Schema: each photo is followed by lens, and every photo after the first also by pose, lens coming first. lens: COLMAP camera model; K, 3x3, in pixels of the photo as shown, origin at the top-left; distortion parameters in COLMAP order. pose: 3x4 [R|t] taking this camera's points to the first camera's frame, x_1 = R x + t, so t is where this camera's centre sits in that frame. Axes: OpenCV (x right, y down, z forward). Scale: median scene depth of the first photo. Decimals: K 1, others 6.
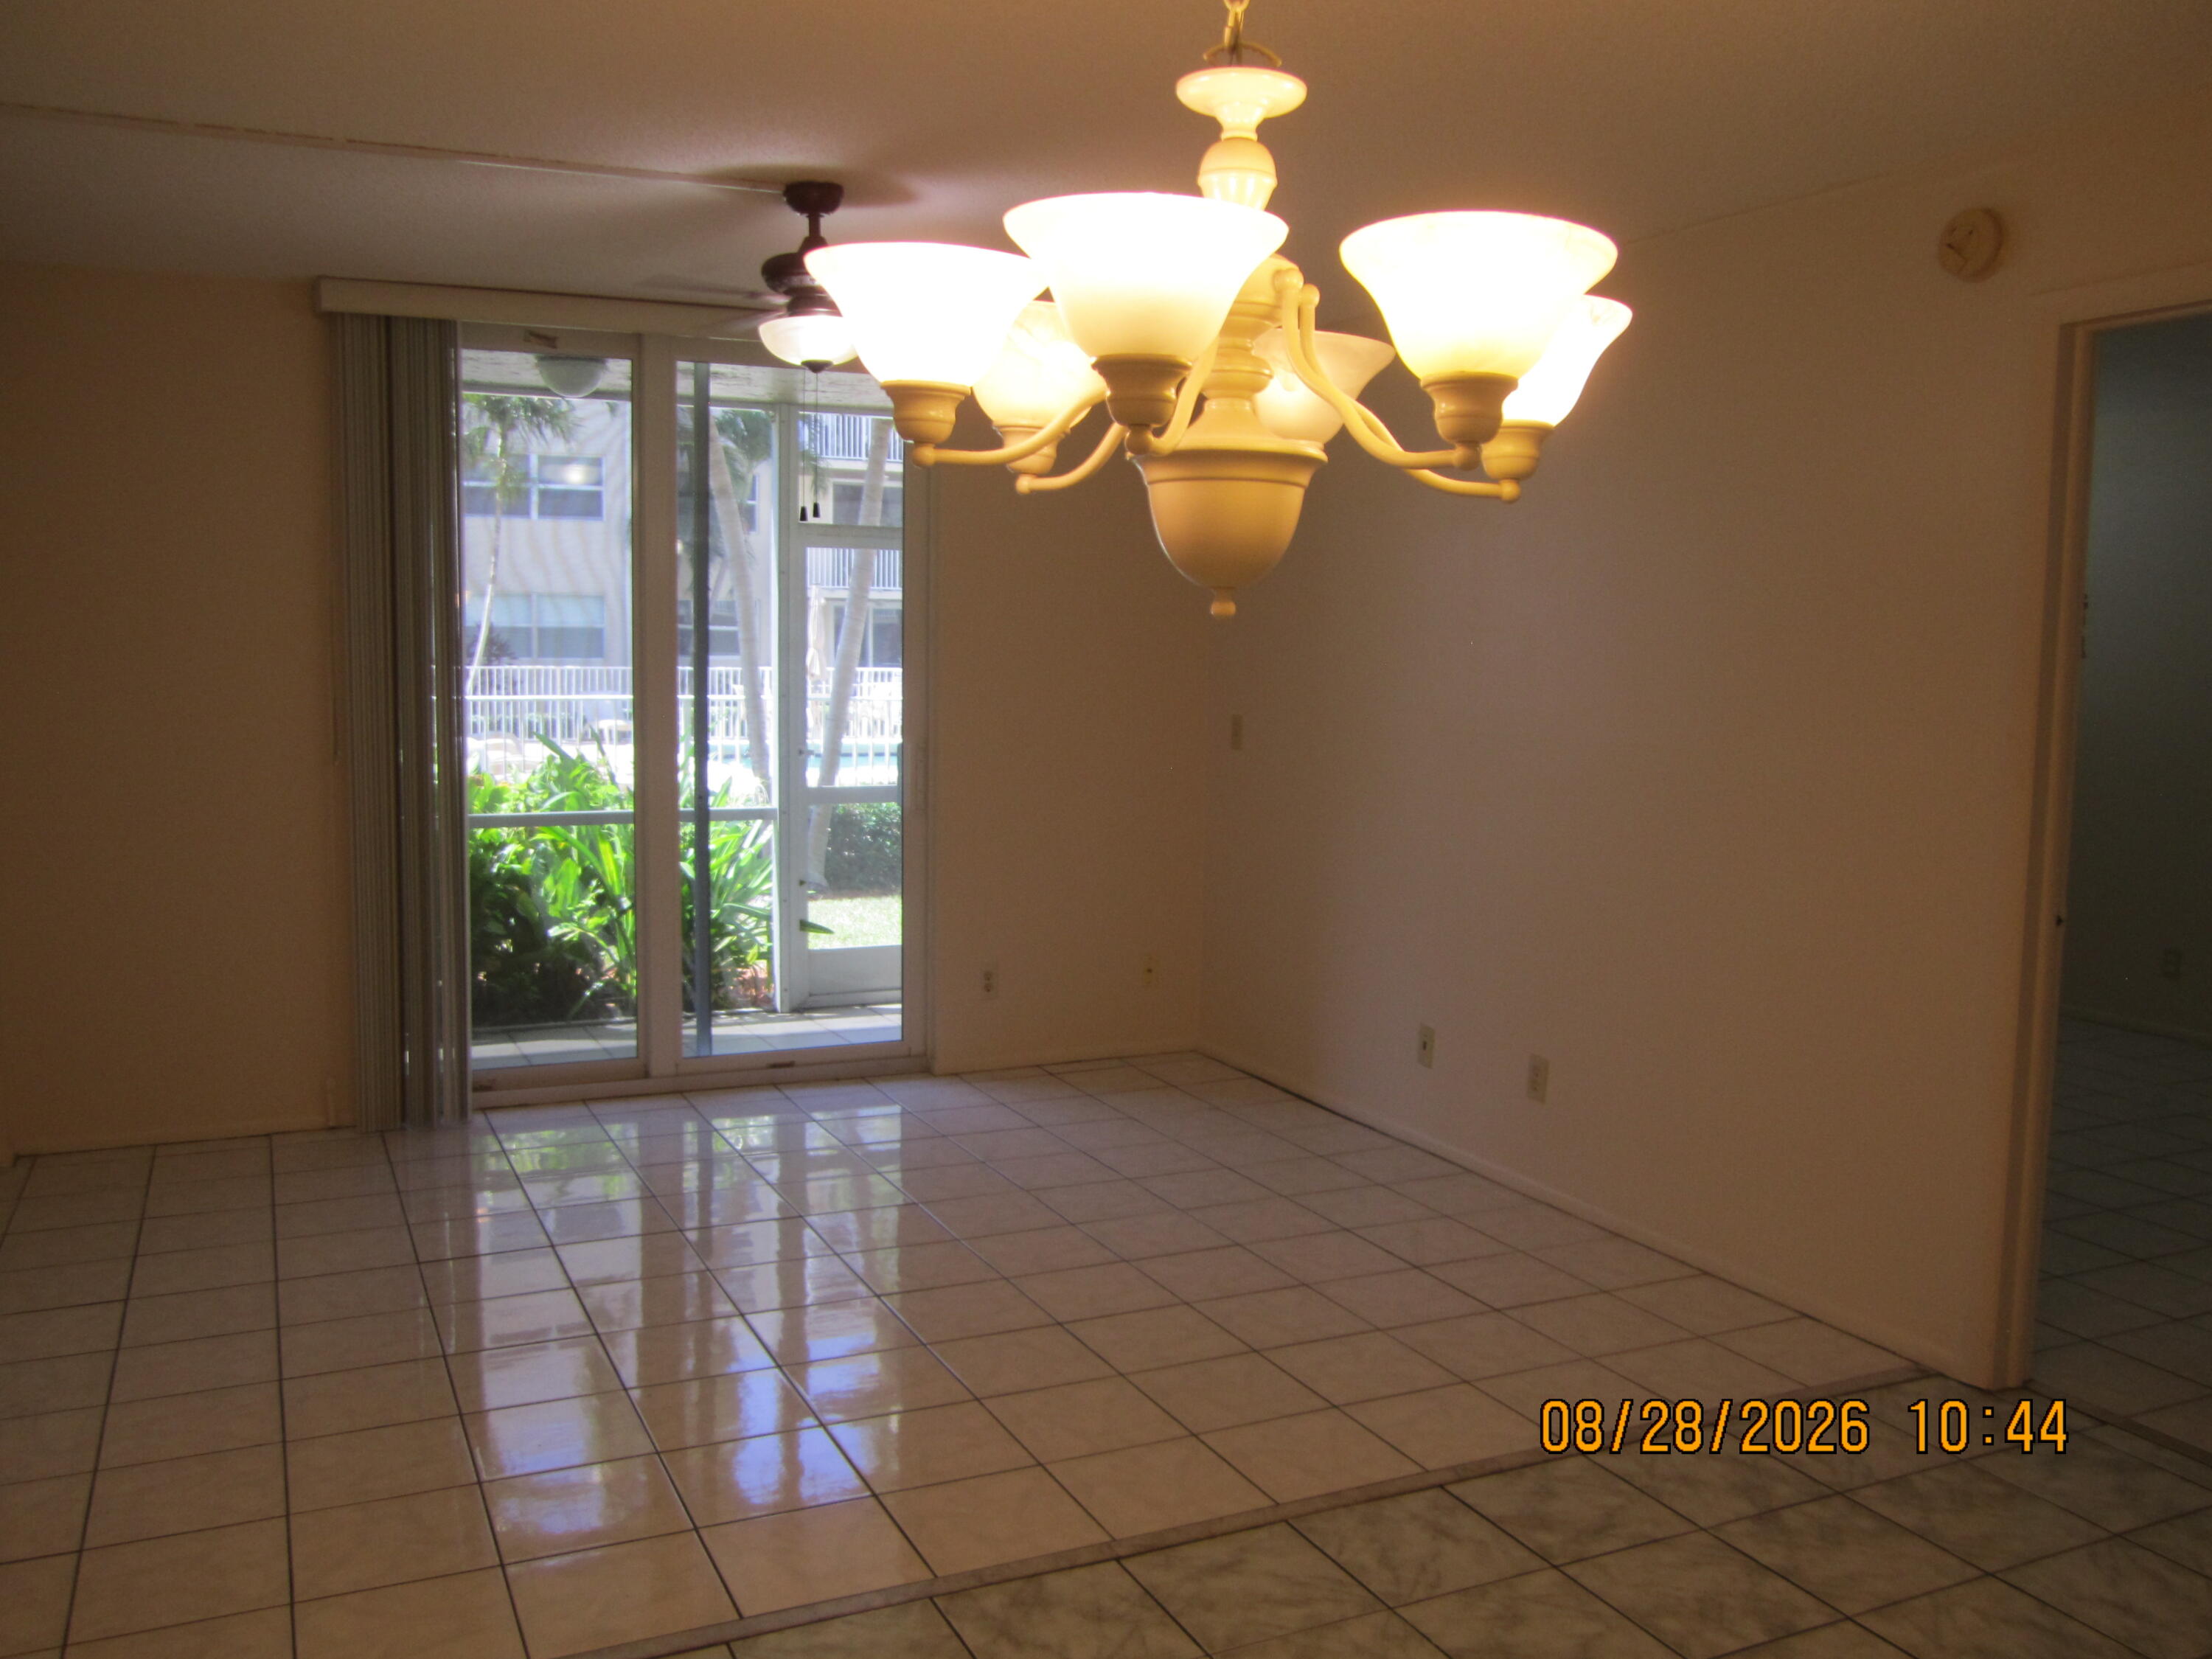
lens RADIAL K [[1853.5, 0, 1105.5], [0, 1853.5, 829.3], [0, 0, 1]] dist [-0.040992, 0.009410]
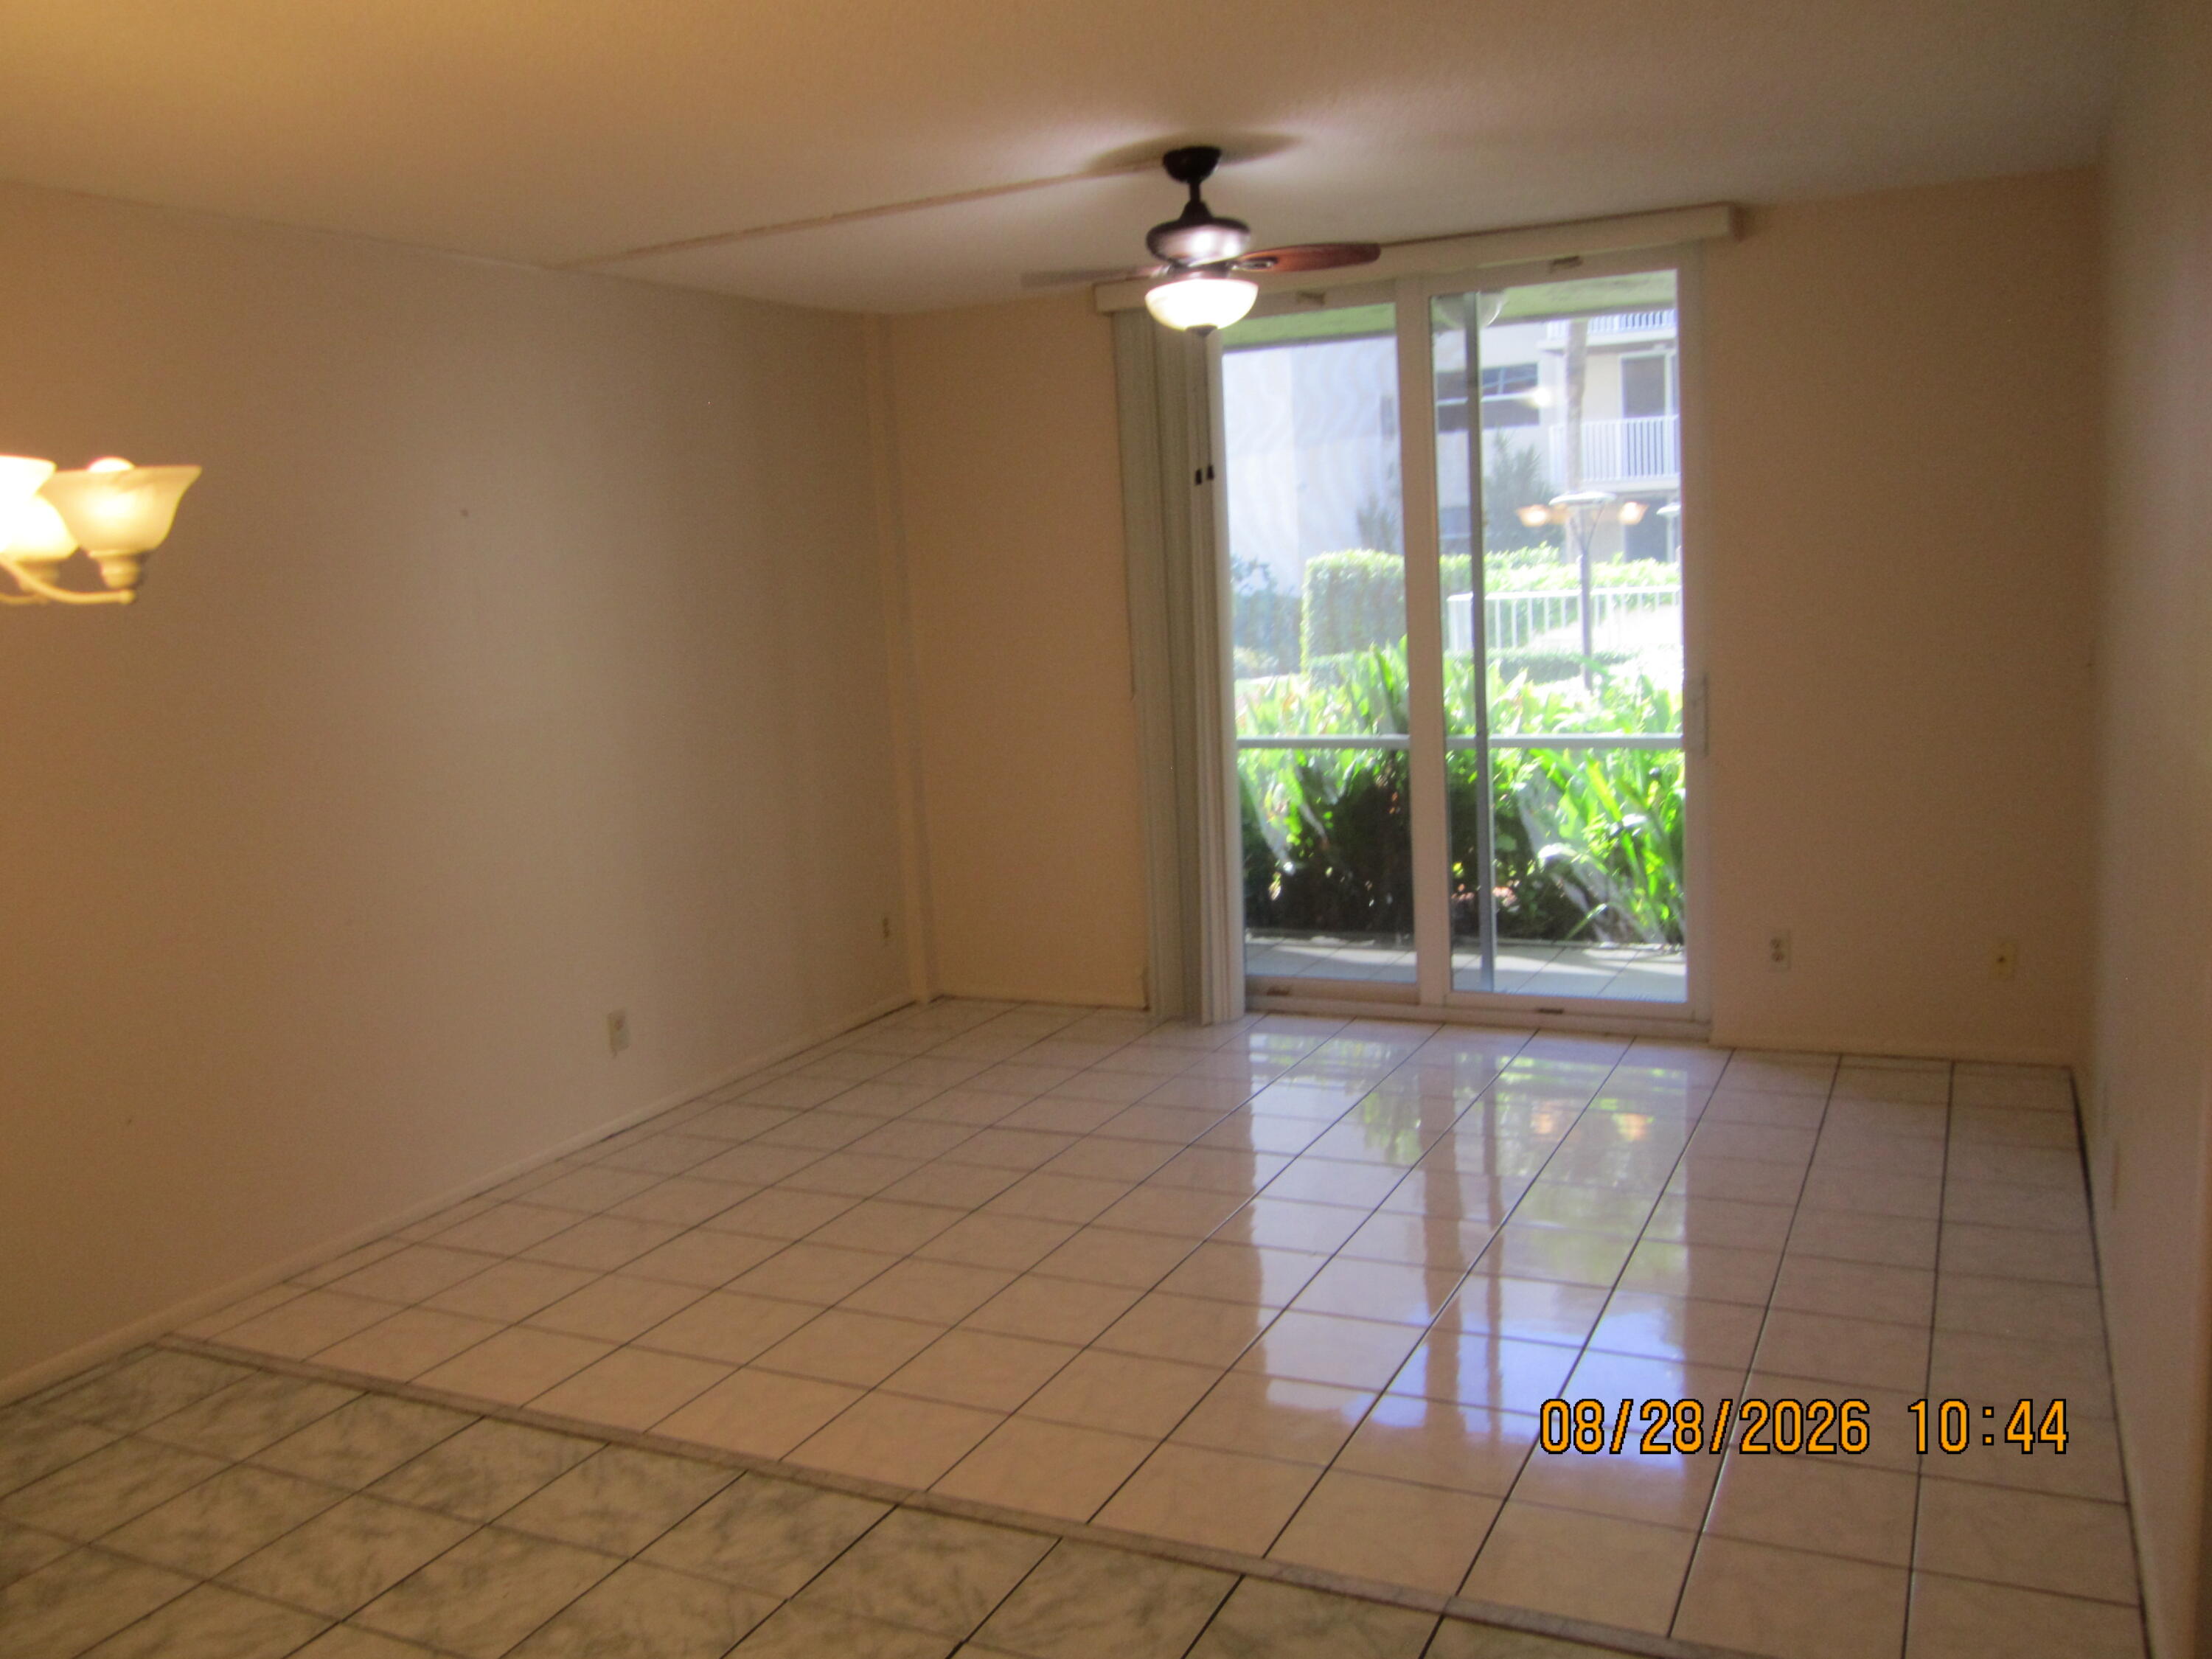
lens RADIAL K [[1853.5, 0, 1096.8], [0, 1853.5, 826.7], [0, 0, 1]] dist [-0.040992, 0.009410]
pose [[0.619132, 0.065930, -0.782515, 0.811110], [-0.013426, 0.997212, 0.073397, -0.070260], [0.785172, -0.034936, 0.618291, 0.403921]]
